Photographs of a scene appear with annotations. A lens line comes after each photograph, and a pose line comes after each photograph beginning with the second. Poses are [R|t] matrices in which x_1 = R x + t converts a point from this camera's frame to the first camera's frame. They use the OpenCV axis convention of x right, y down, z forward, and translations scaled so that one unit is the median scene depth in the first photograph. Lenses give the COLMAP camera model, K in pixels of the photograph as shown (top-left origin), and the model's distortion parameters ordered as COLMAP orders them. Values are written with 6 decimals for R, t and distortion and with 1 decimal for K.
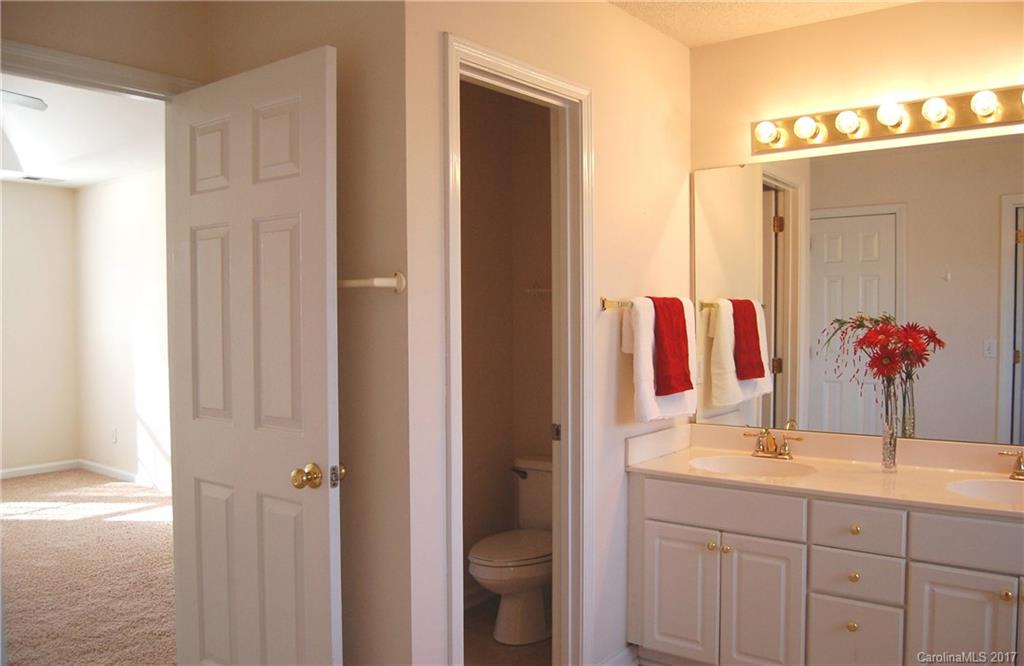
lens RADIAL K [[853.2, 0, 512.0], [0, 853.2, 333.0], [0, 0, 1]] dist [-0.008750, -0.005408]
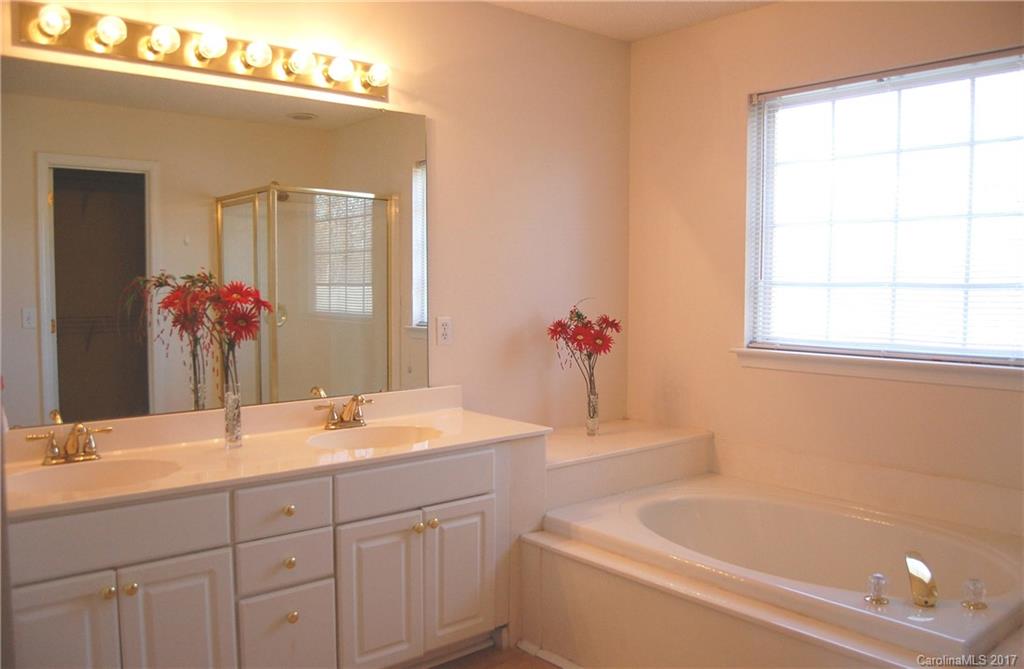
lens RADIAL K [[853.2, 0, 512.0], [0, 853.2, 334.5], [0, 0, 1]] dist [-0.008750, -0.005408]
pose [[0.218027, -0.044198, 0.974941, -0.369435], [0.018424, 0.998982, 0.041168, 0.013085], [-0.975769, 0.008987, 0.218620, 0.517126]]
